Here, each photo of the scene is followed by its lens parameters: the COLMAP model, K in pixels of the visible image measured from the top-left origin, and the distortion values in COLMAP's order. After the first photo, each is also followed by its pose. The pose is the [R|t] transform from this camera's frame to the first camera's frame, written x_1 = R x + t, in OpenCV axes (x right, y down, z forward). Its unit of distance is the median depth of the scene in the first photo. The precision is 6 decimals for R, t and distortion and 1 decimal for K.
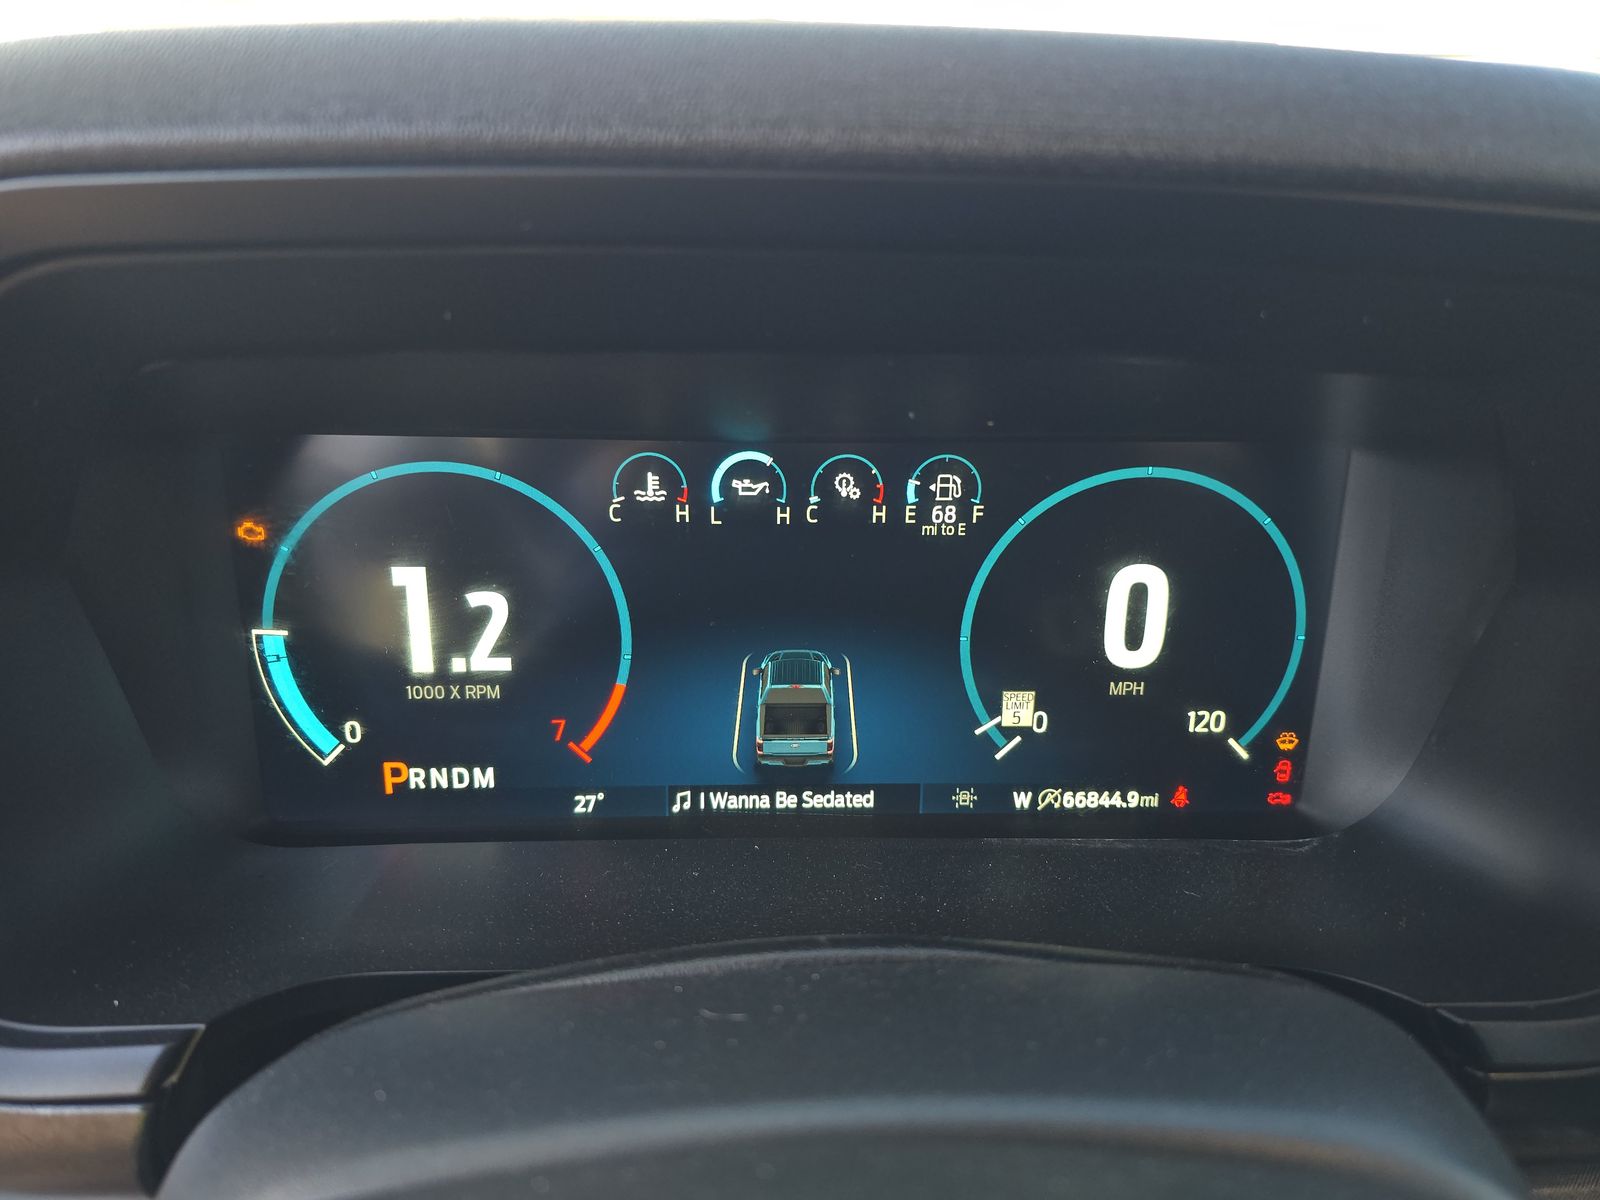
lens RADIAL K [[1072.6, 0, 797.2], [0, 1072.6, 588.8], [0, 0, 1]] dist [0.022379, -0.004633]
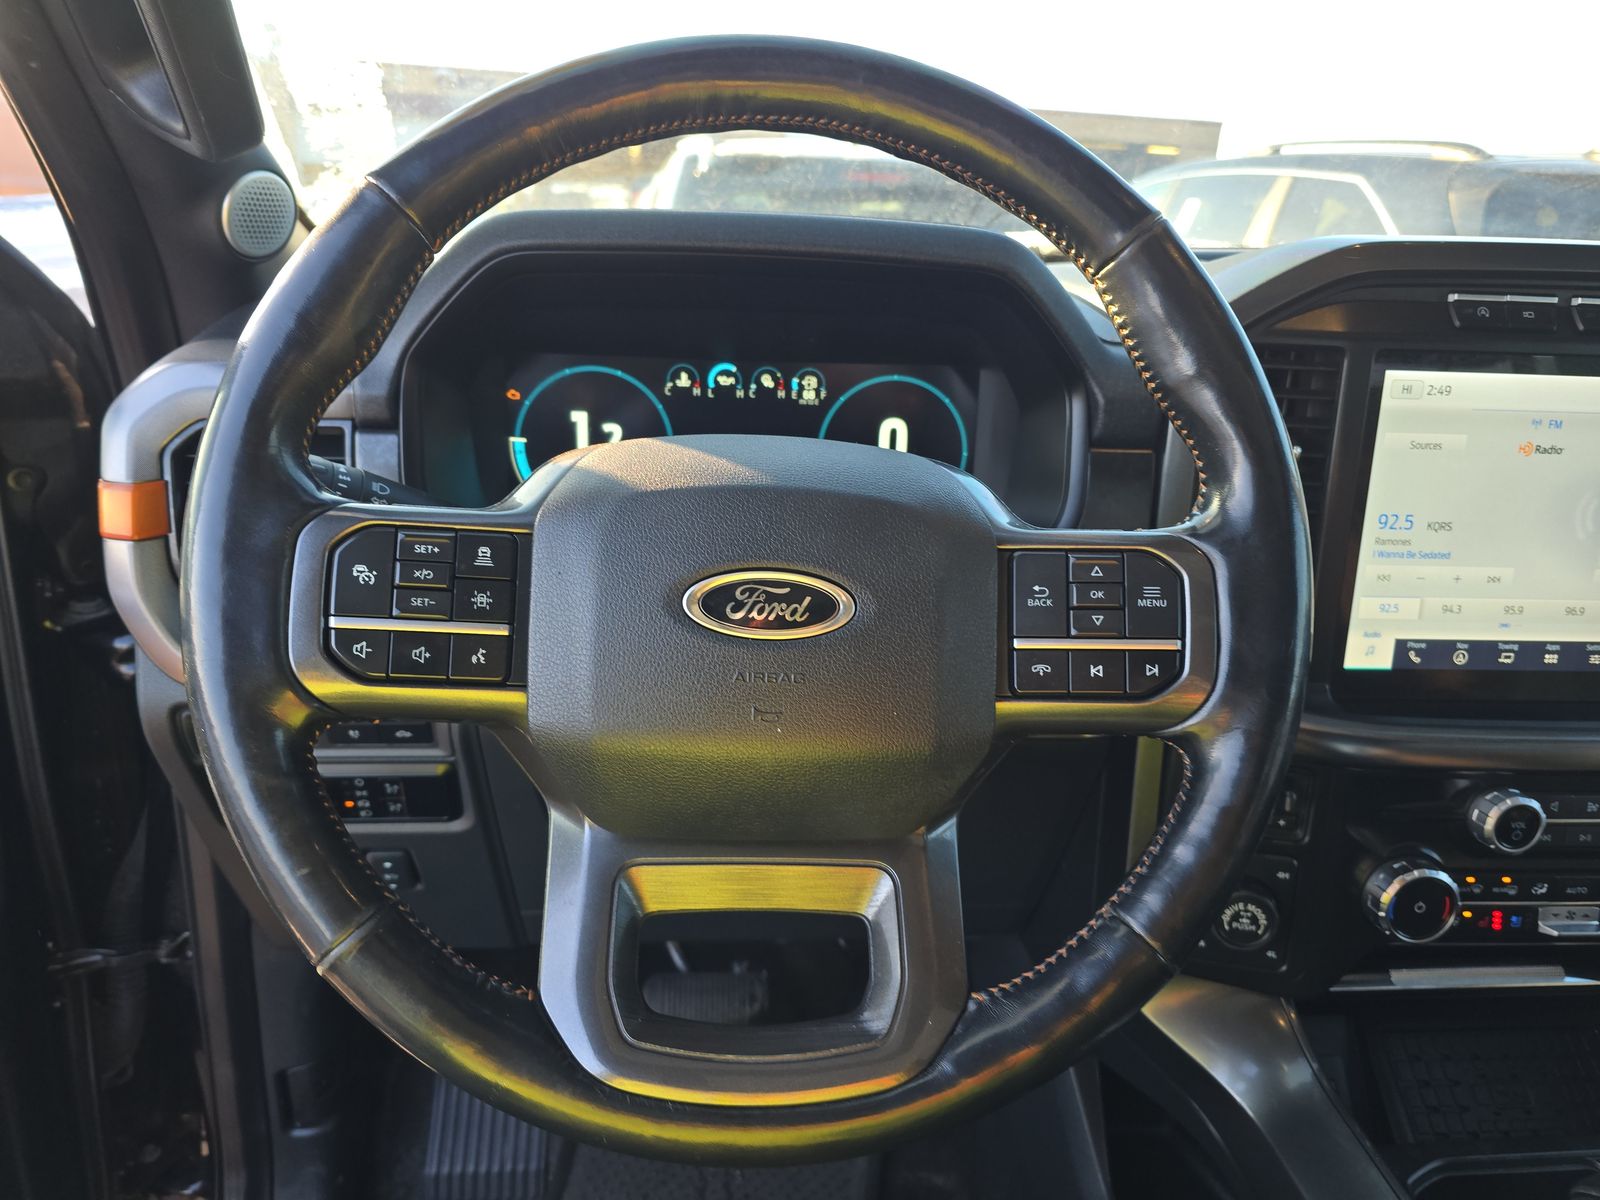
lens RADIAL K [[1072.6, 0, 802.0], [0, 1072.6, 611.7], [0, 0, 1]] dist [0.022379, -0.004633]
pose [[0.999353, 0.010392, 0.034441, 0.046462], [-0.009588, 0.999679, -0.023456, 0.462347], [-0.034673, 0.023111, 0.999131, -1.335946]]
